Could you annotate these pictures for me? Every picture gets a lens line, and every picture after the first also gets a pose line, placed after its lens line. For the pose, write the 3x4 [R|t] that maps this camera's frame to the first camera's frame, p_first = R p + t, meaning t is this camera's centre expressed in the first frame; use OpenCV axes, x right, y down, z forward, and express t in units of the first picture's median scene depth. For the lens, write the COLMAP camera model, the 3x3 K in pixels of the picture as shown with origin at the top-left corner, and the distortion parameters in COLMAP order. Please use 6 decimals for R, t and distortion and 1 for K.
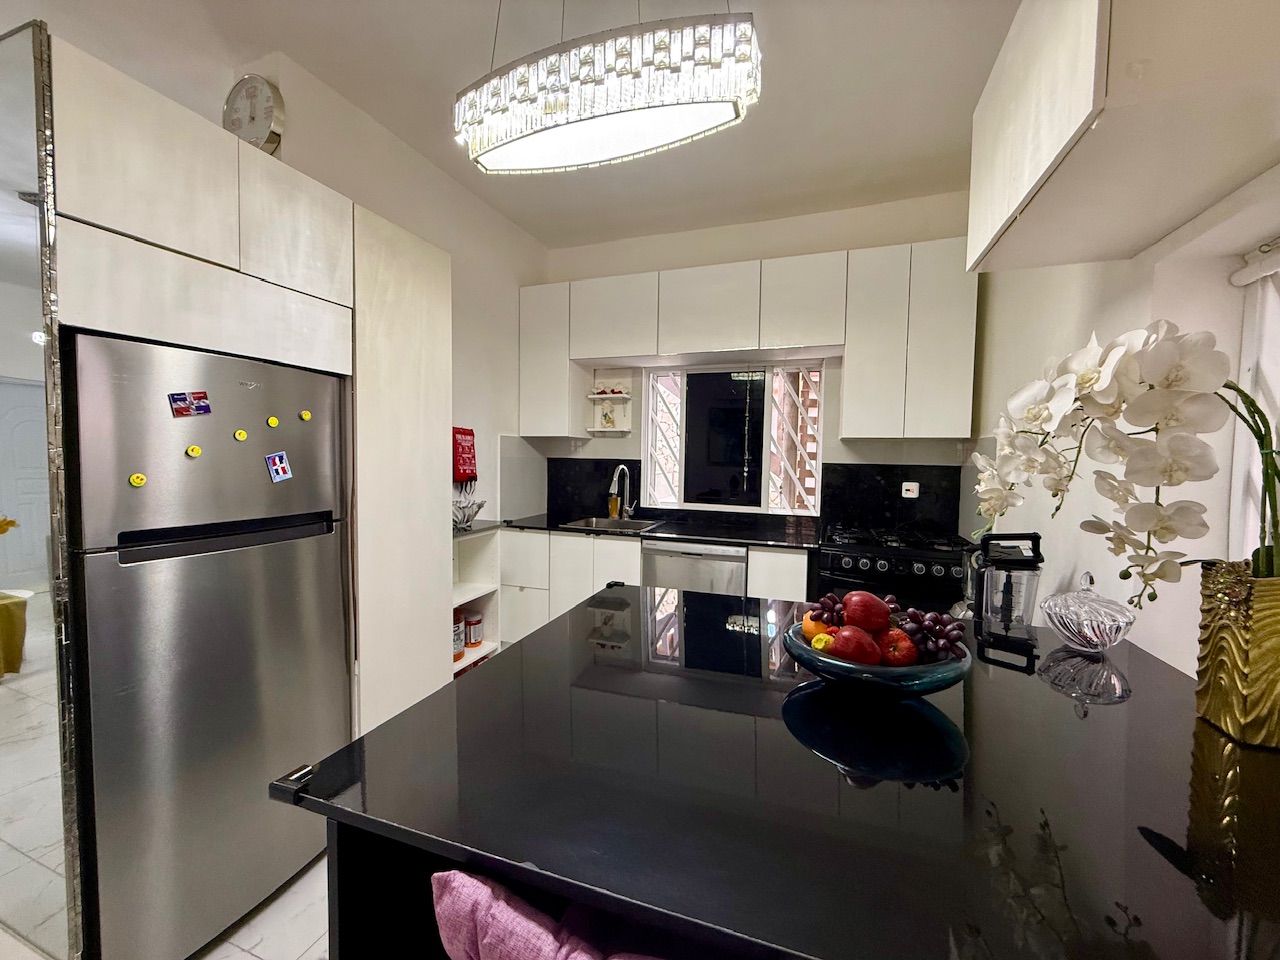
lens RADIAL K [[503.7, 0, 633.1], [0, 503.7, 476.2], [0, 0, 1]] dist [0.000413, -0.000032]
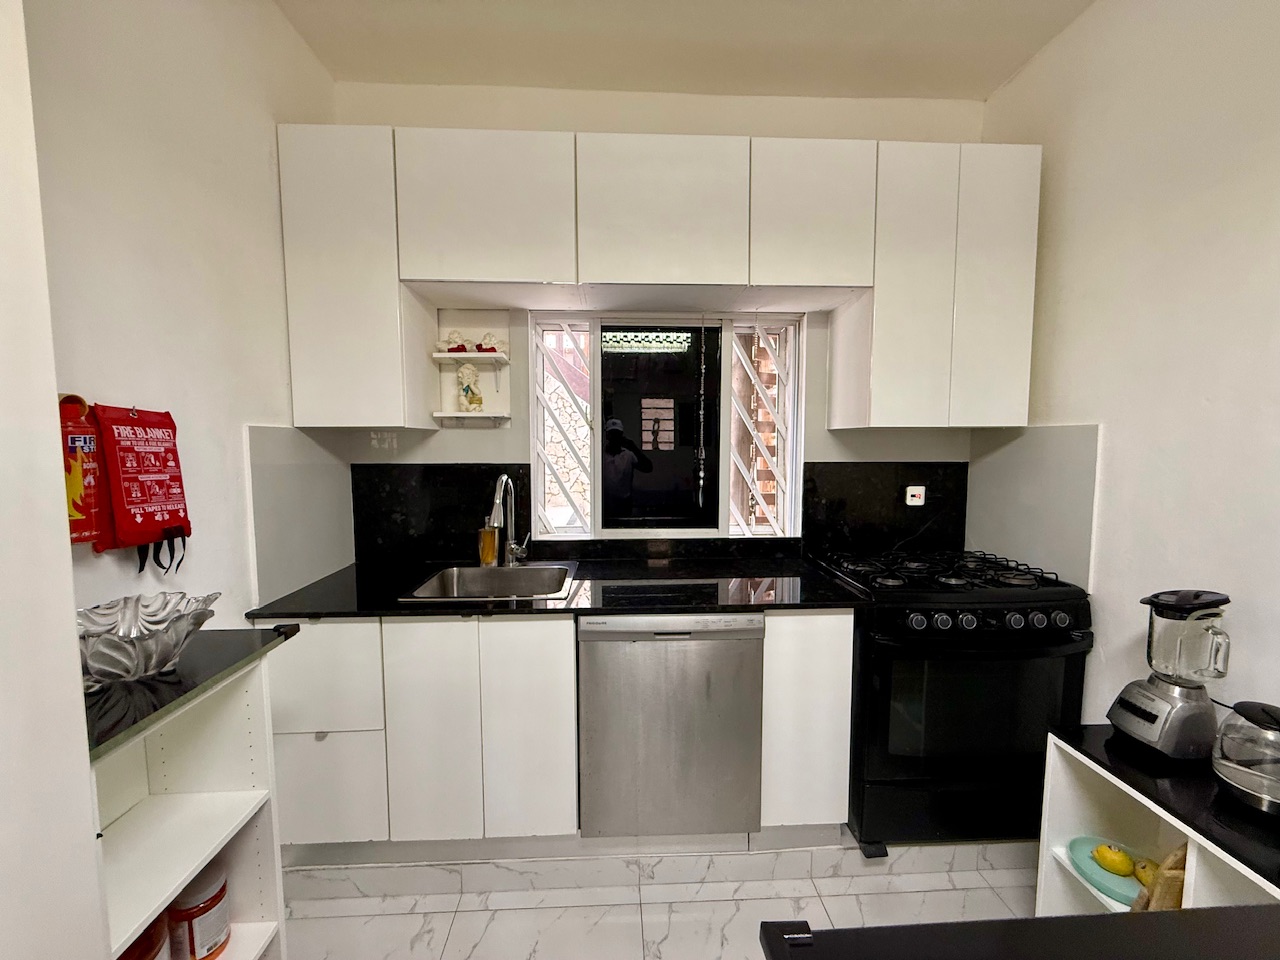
lens RADIAL K [[510.3, 0, 635.9], [0, 510.3, 479.1], [0, 0, 1]] dist [0.000249, -0.000053]
pose [[0.918550, -0.047516, 0.392439, -0.117752], [0.033933, 0.998563, 0.041481, -0.038201], [-0.393846, -0.024786, 0.918842, 0.410274]]
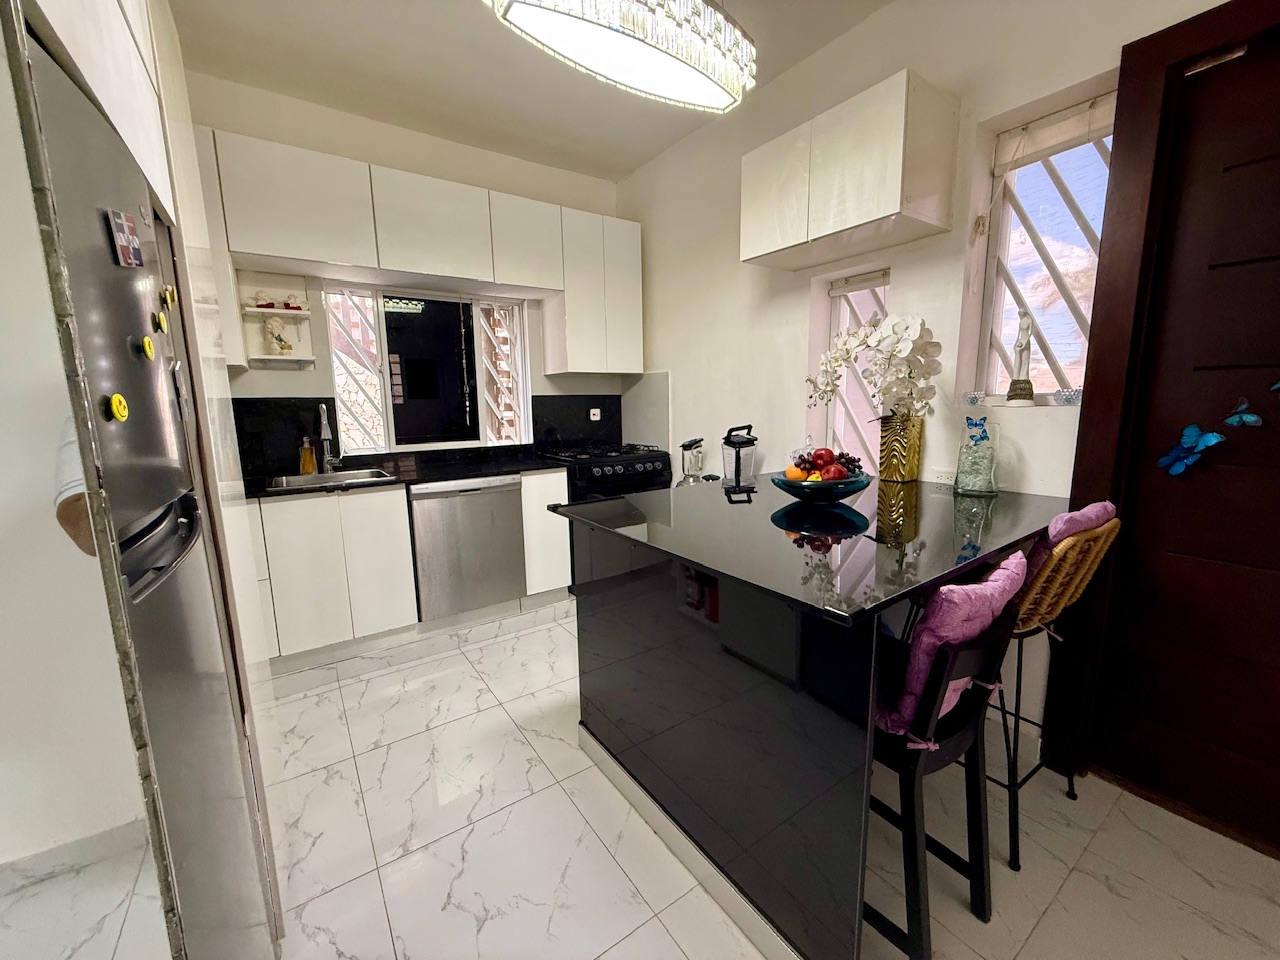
lens RADIAL K [[510.3, 0, 635.9], [0, 510.3, 479.1], [0, 0, 1]] dist [0.000249, -0.000053]
pose [[0.571926, -0.150562, 0.806370, -0.414796], [0.062116, 0.988138, 0.140444, 0.012344], [-0.817950, -0.030235, 0.574494, 0.141203]]
